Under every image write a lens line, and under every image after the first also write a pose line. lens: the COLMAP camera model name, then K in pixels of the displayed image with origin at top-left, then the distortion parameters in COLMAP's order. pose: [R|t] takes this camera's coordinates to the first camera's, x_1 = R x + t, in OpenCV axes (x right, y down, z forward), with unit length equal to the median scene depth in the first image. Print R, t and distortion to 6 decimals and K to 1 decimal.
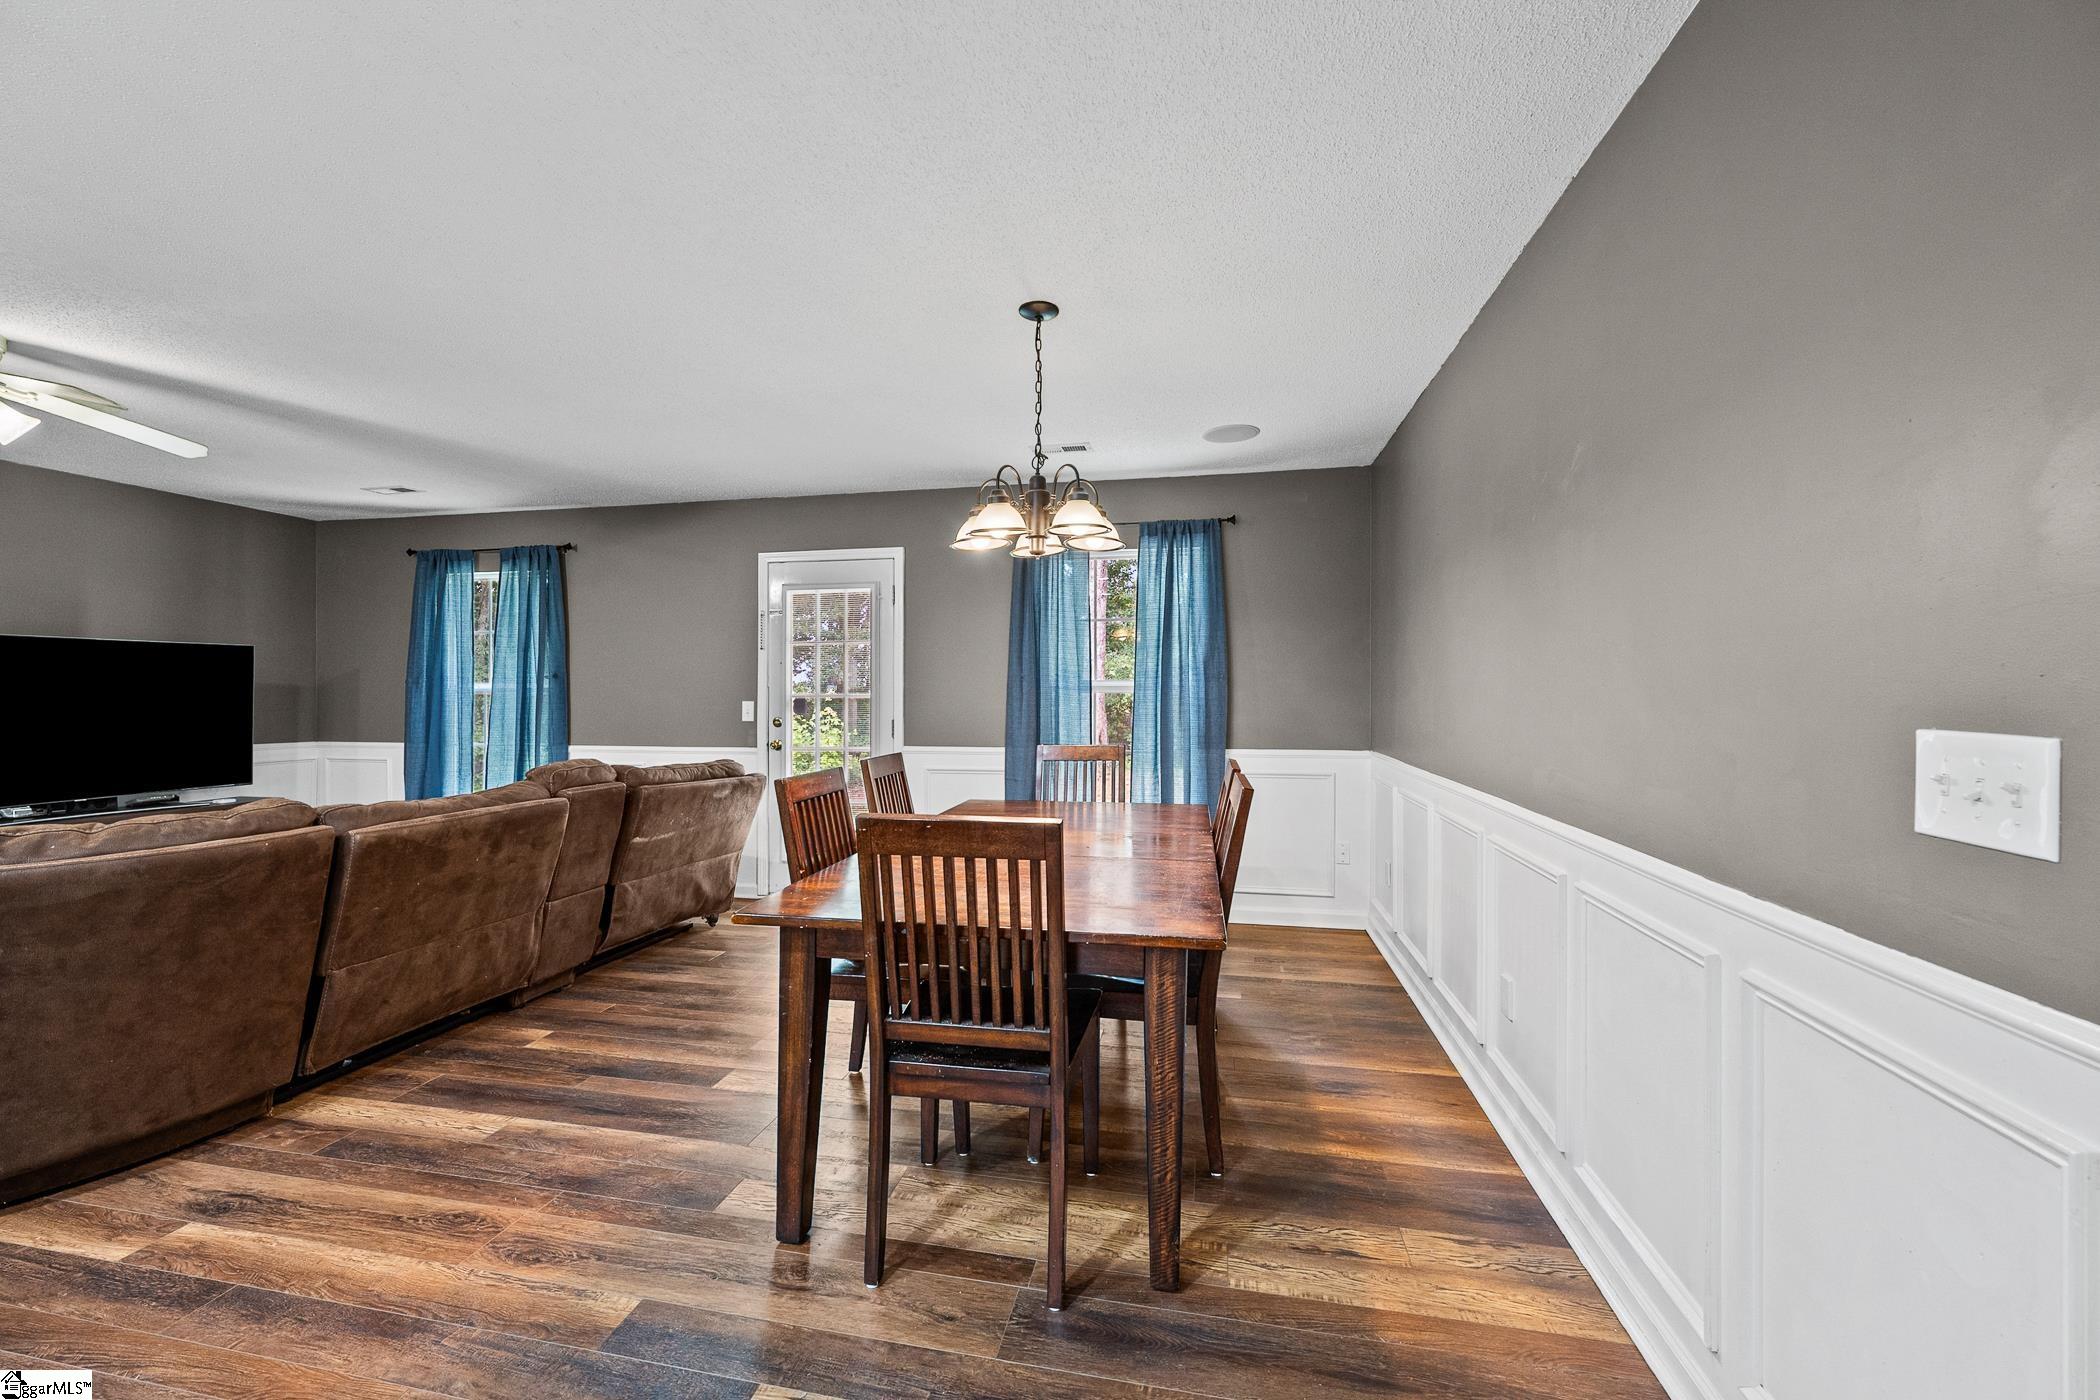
lens RADIAL K [[833.8, 0, 1044.8], [0, 833.8, 678.8], [0, 0, 1]] dist [-0.001878, 0.000204]
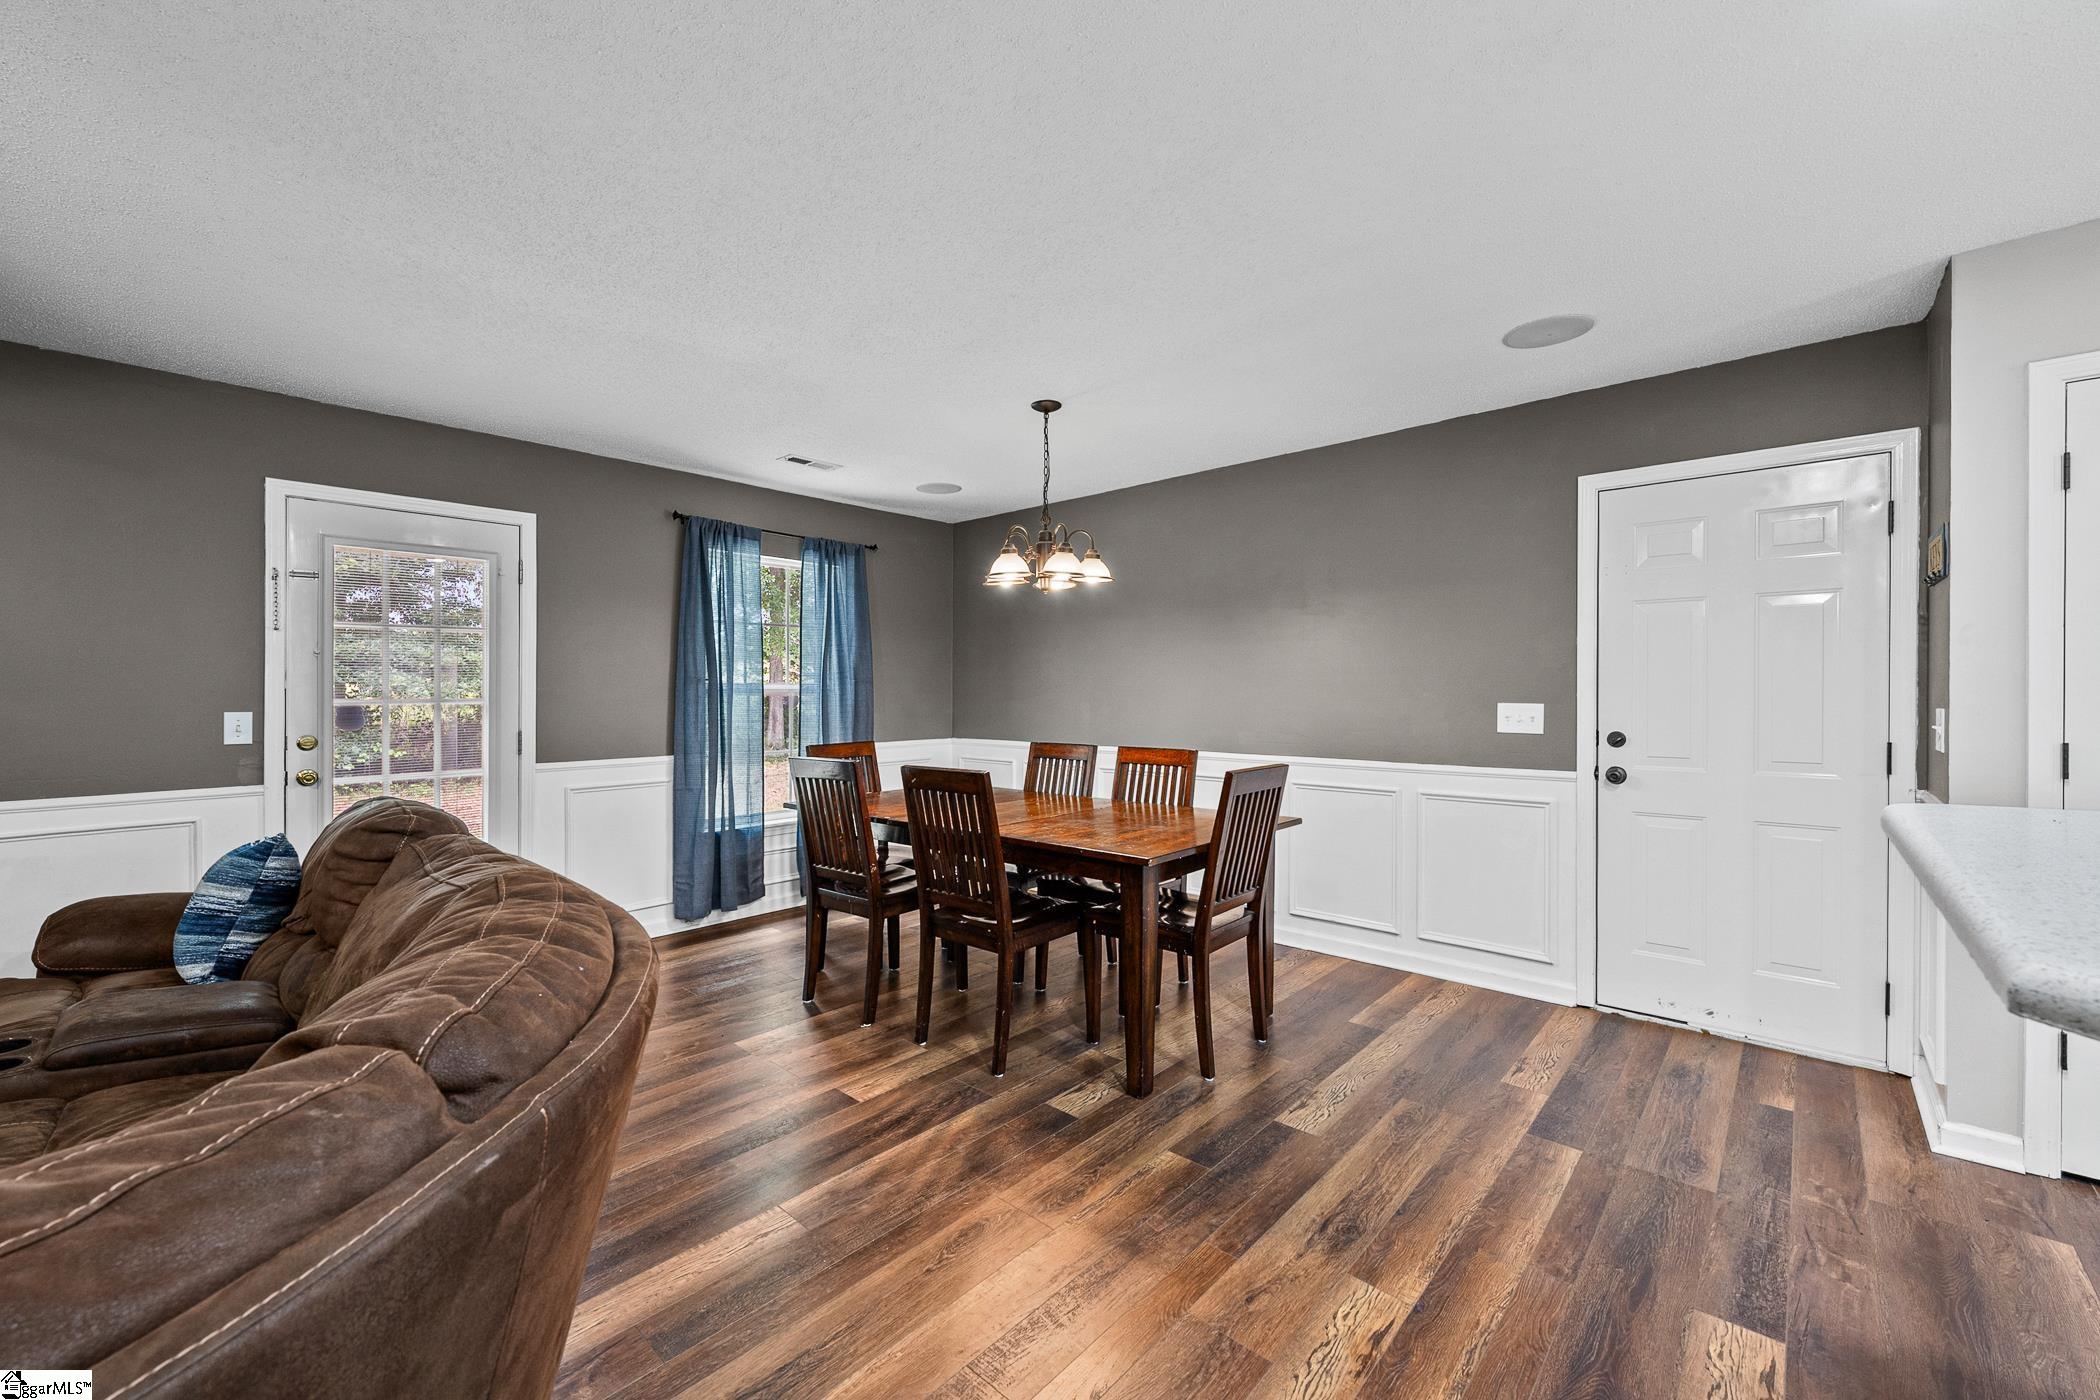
lens RADIAL K [[833.8, 0, 1049.8], [0, 833.8, 686.5], [0, 0, 1]] dist [-0.001878, 0.000204]
pose [[0.516054, 0.005126, 0.856541, -0.648752], [-0.010953, 0.999940, 0.000615, 0.000975], [-0.856486, -0.009699, 0.516079, 0.180196]]
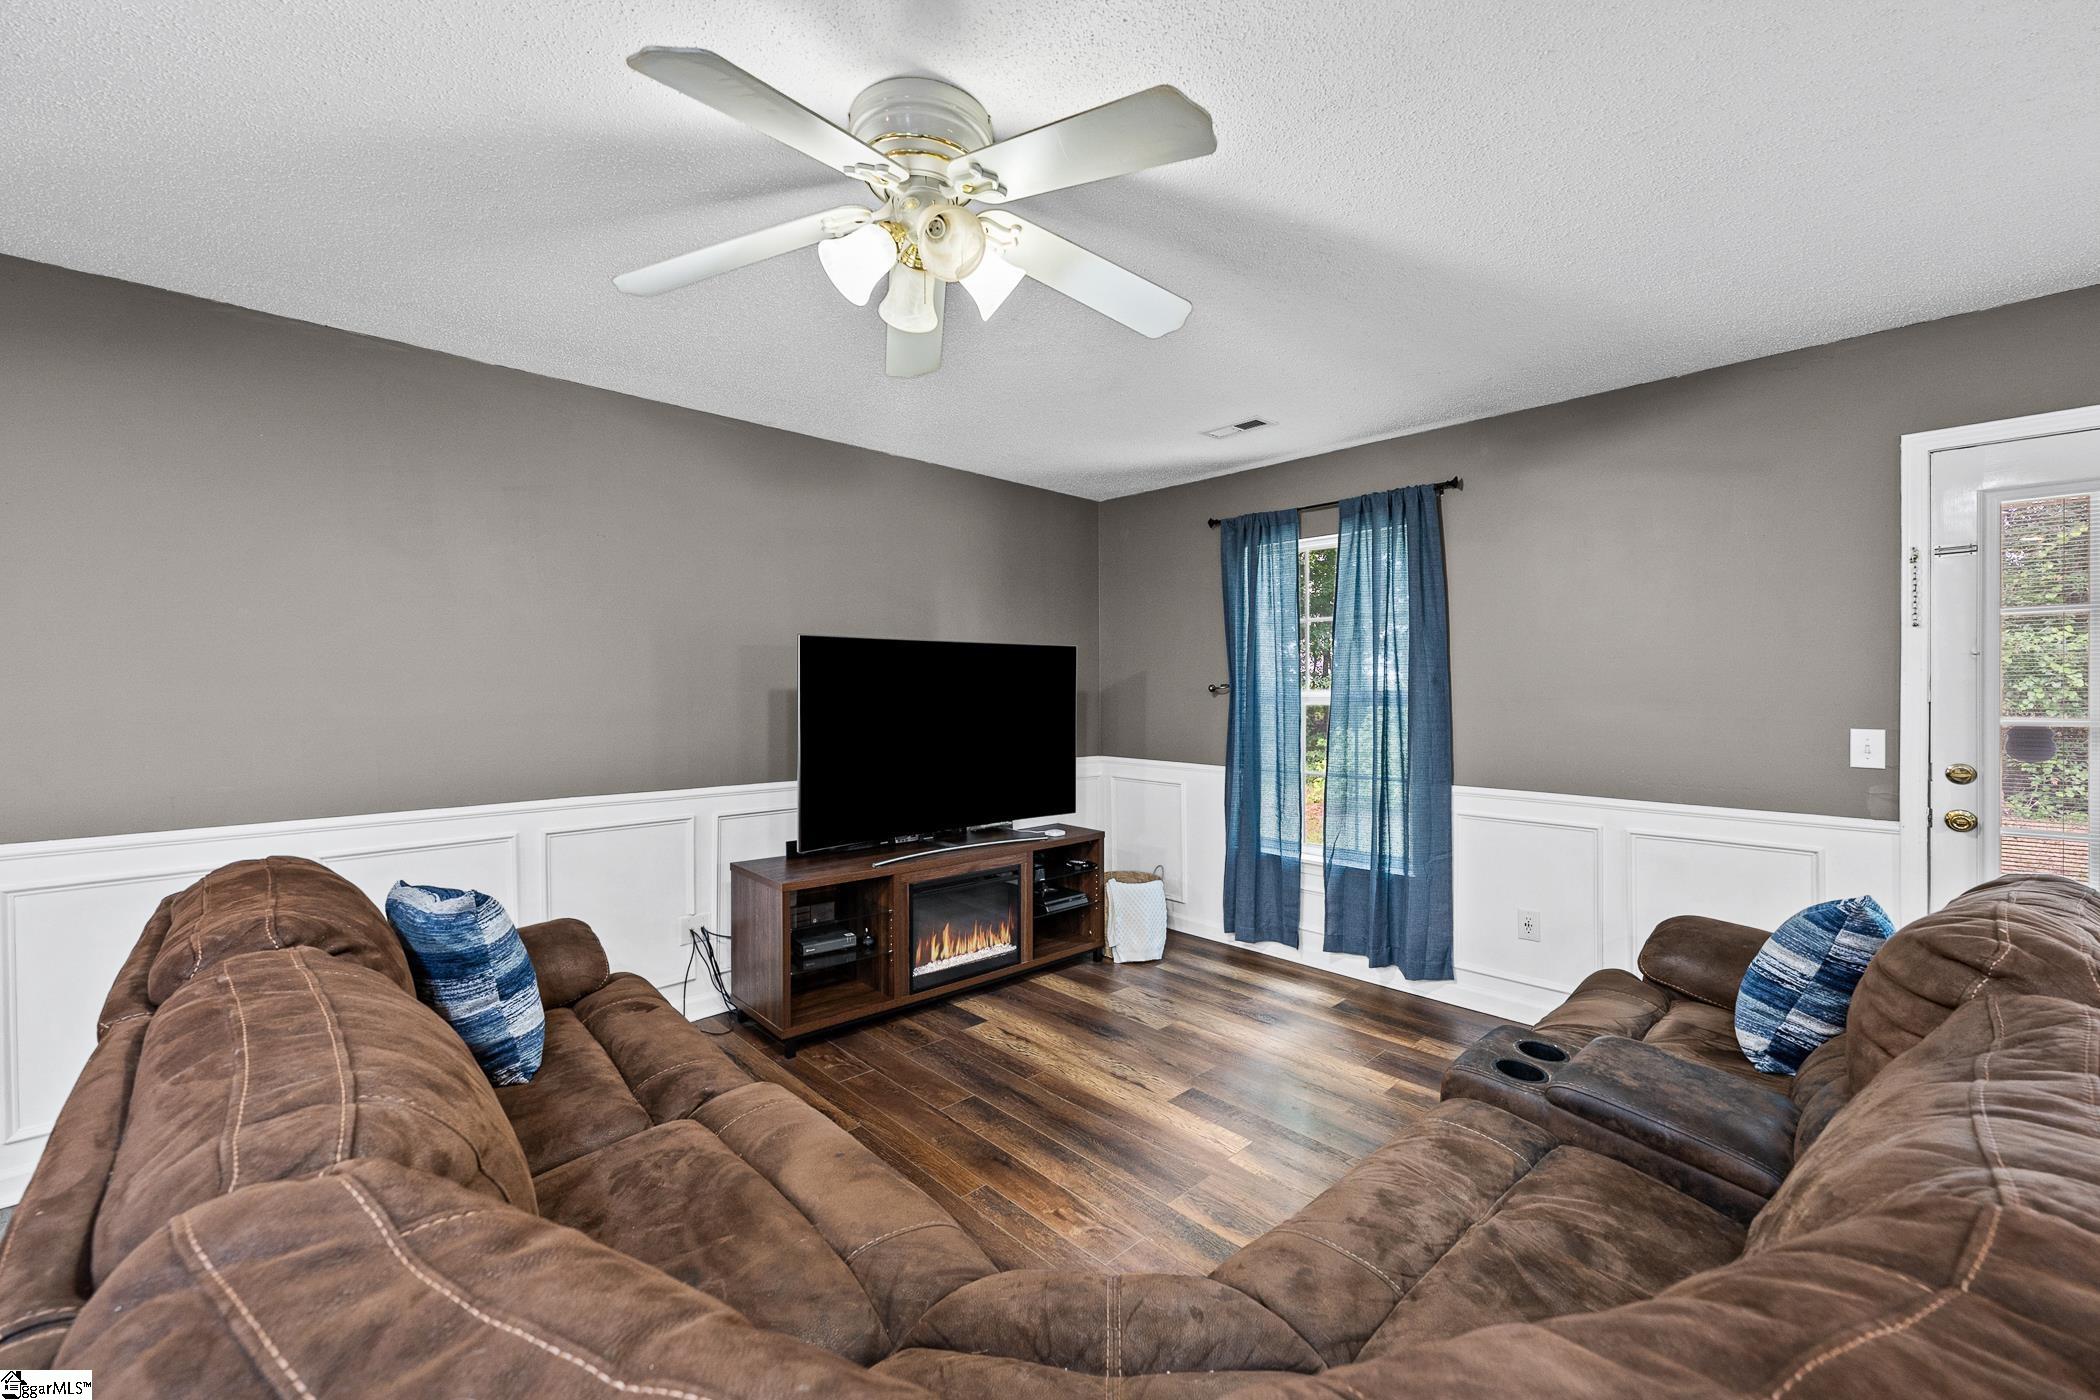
lens RADIAL K [[833.8, 0, 1043.6], [0, 833.8, 683.3], [0, 0, 1]] dist [-0.001878, 0.000204]
pose [[0.815997, 0.000290, -0.578056, -0.534433], [0.007800, 0.999903, 0.011512, -0.012732], [0.578003, -0.013902, 0.815916, 0.321494]]
